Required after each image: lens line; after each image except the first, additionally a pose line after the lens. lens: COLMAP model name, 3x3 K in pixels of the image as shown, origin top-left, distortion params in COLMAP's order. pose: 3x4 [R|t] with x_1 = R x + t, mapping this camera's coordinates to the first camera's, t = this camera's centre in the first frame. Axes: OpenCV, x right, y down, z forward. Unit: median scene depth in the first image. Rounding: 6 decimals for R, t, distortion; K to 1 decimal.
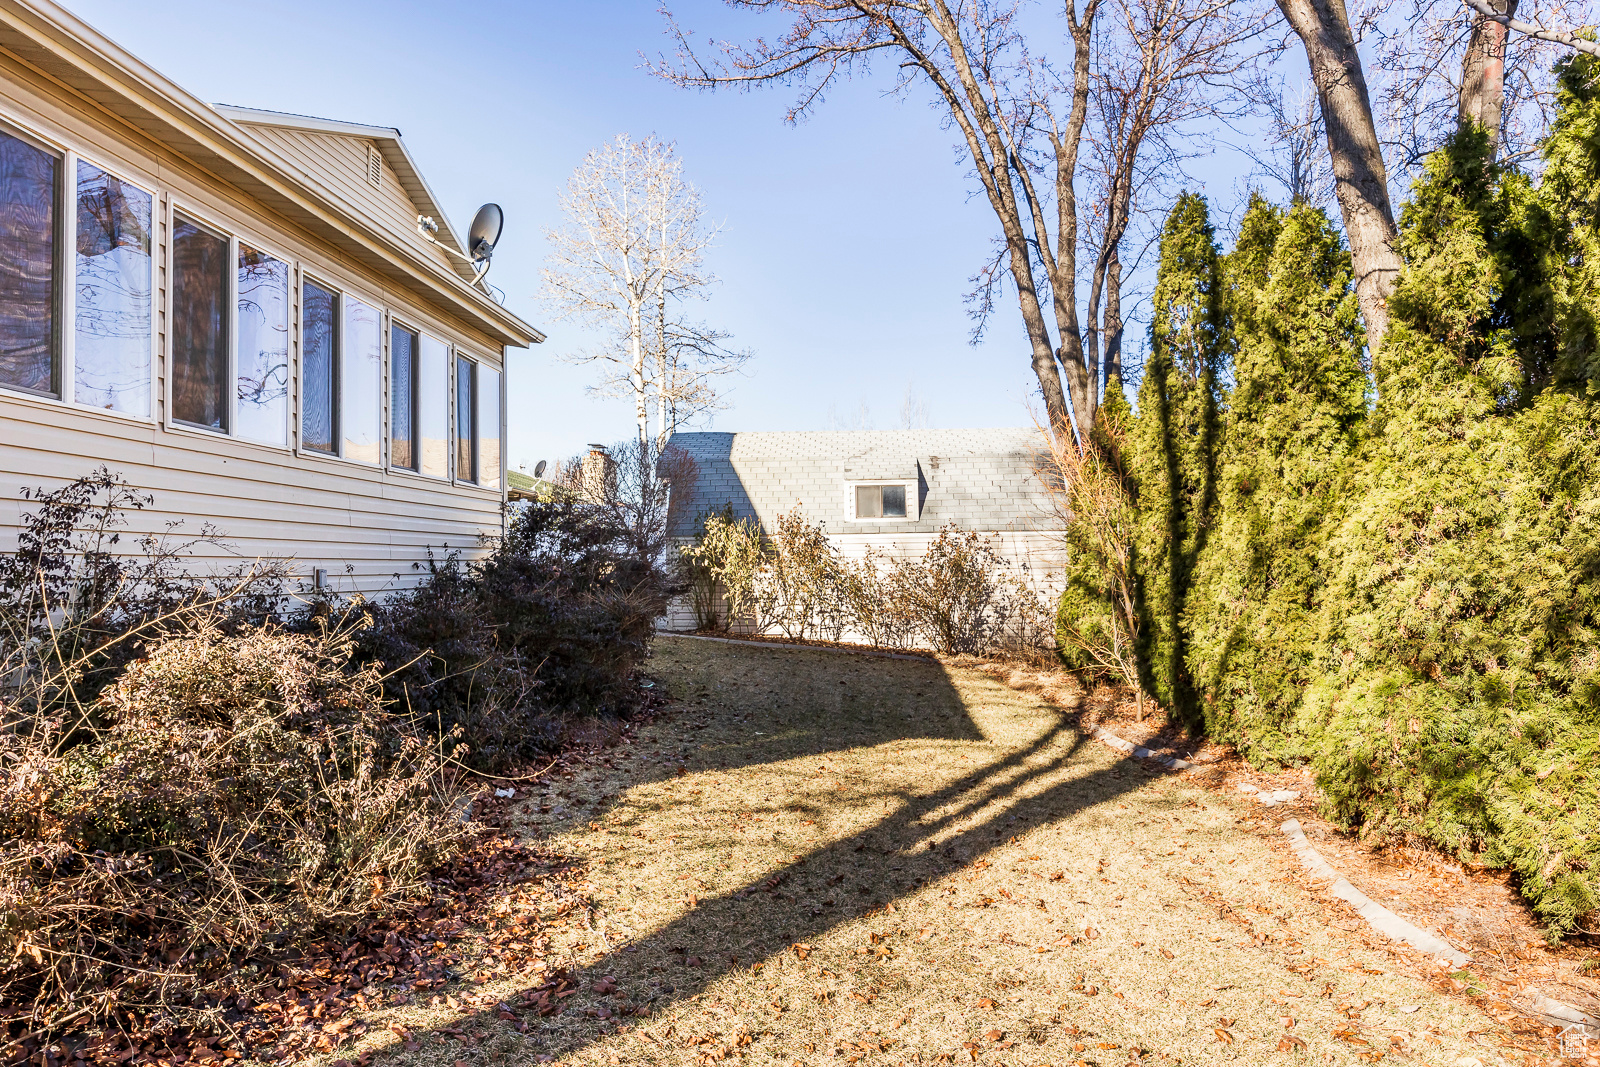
lens RADIAL K [[1094.3, 0, 800.0], [0, 1094.3, 533.5], [0, 0, 1]] dist [0.007963, -0.000712]
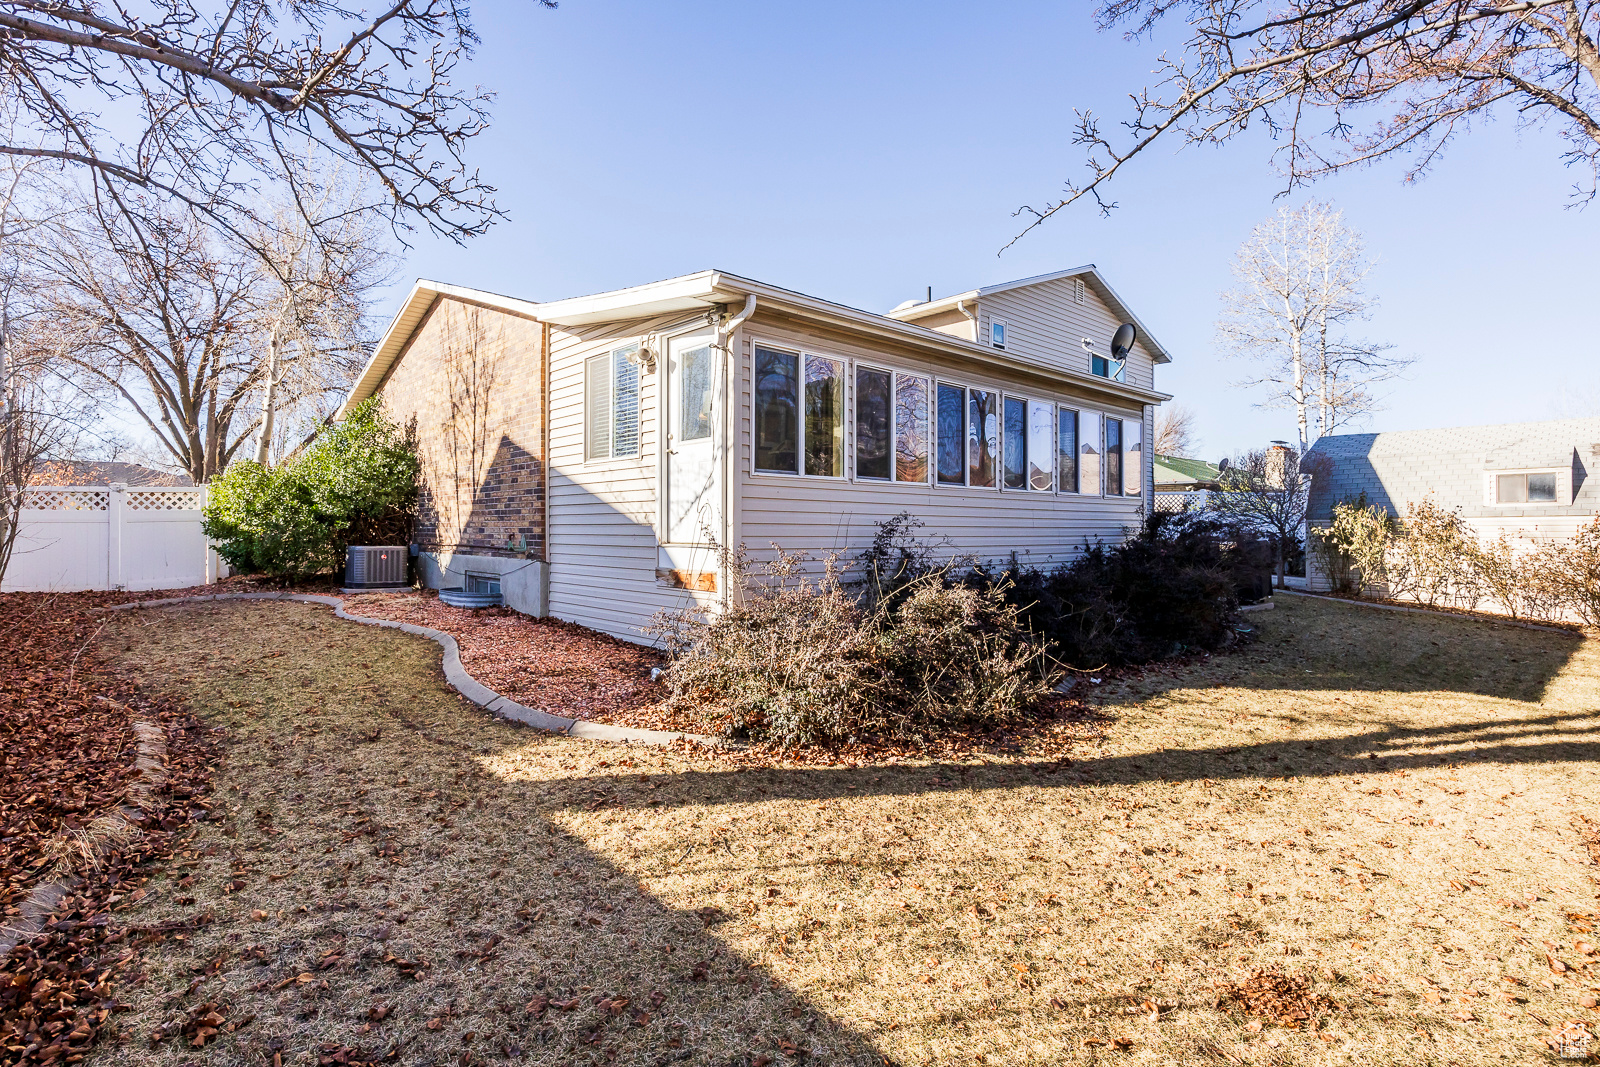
lens RADIAL K [[758.9, 0, 800.0], [0, 758.9, 533.5], [0, 0, 1]] dist [-0.001425, -0.000288]
pose [[0.714359, 0.008591, -0.699727, 0.173636], [0.015810, 0.999471, 0.028412, -0.033360], [0.699601, -0.031359, 0.713845, -0.154747]]
